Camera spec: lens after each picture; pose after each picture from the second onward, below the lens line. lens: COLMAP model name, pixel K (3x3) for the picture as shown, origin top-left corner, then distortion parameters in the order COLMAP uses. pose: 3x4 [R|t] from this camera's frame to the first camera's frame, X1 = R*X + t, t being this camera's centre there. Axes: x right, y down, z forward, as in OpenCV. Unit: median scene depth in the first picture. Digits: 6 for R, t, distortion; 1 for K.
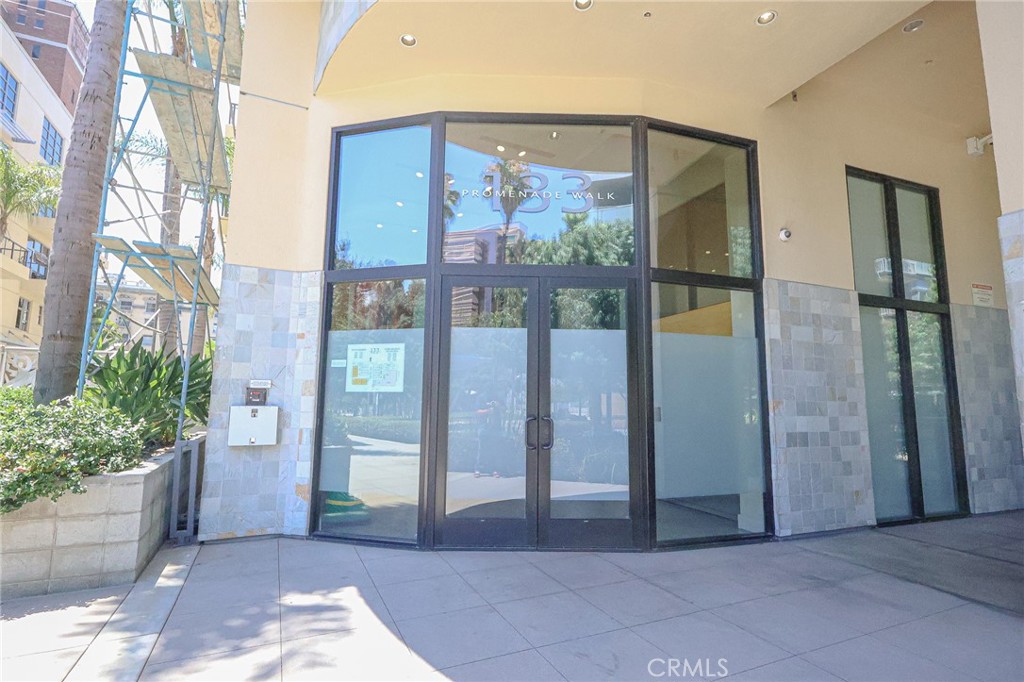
lens RADIAL K [[478.6, 0, 489.2], [0, 478.6, 342.7], [0, 0, 1]] dist [0.019354, 0.000055]
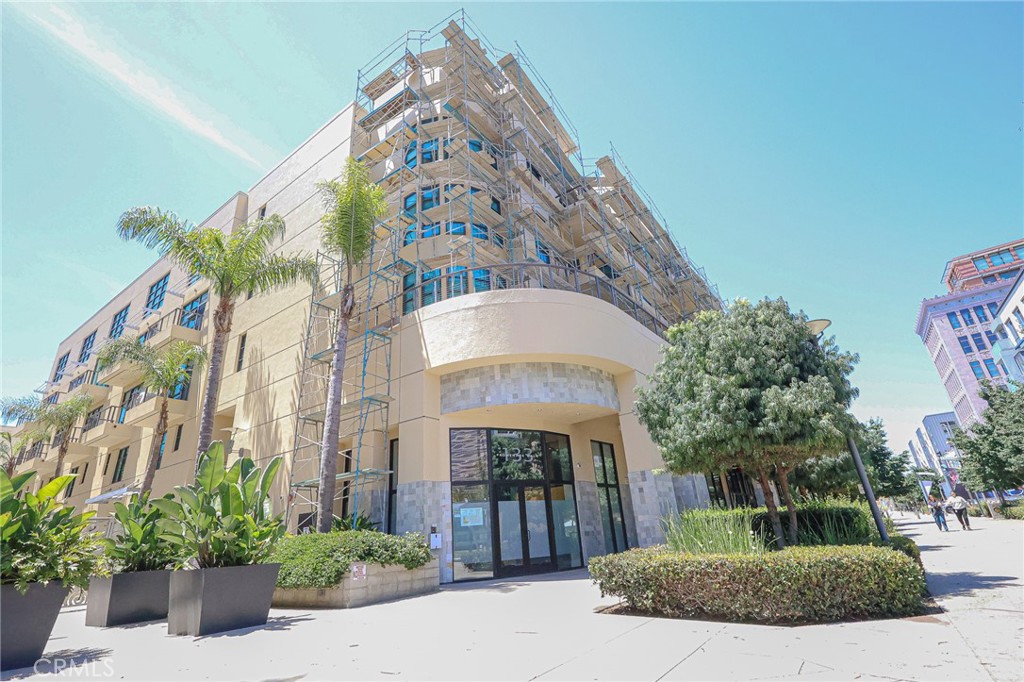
lens RADIAL K [[488.5, 0, 505.8], [0, 488.5, 340.9], [0, 0, 1]] dist [-0.003838, 0.000337]
pose [[0.865094, 0.121471, 0.486679, -1.464267], [0.020060, 0.961082, -0.275535, -0.137076], [-0.501208, 0.248127, 0.828990, -1.625061]]
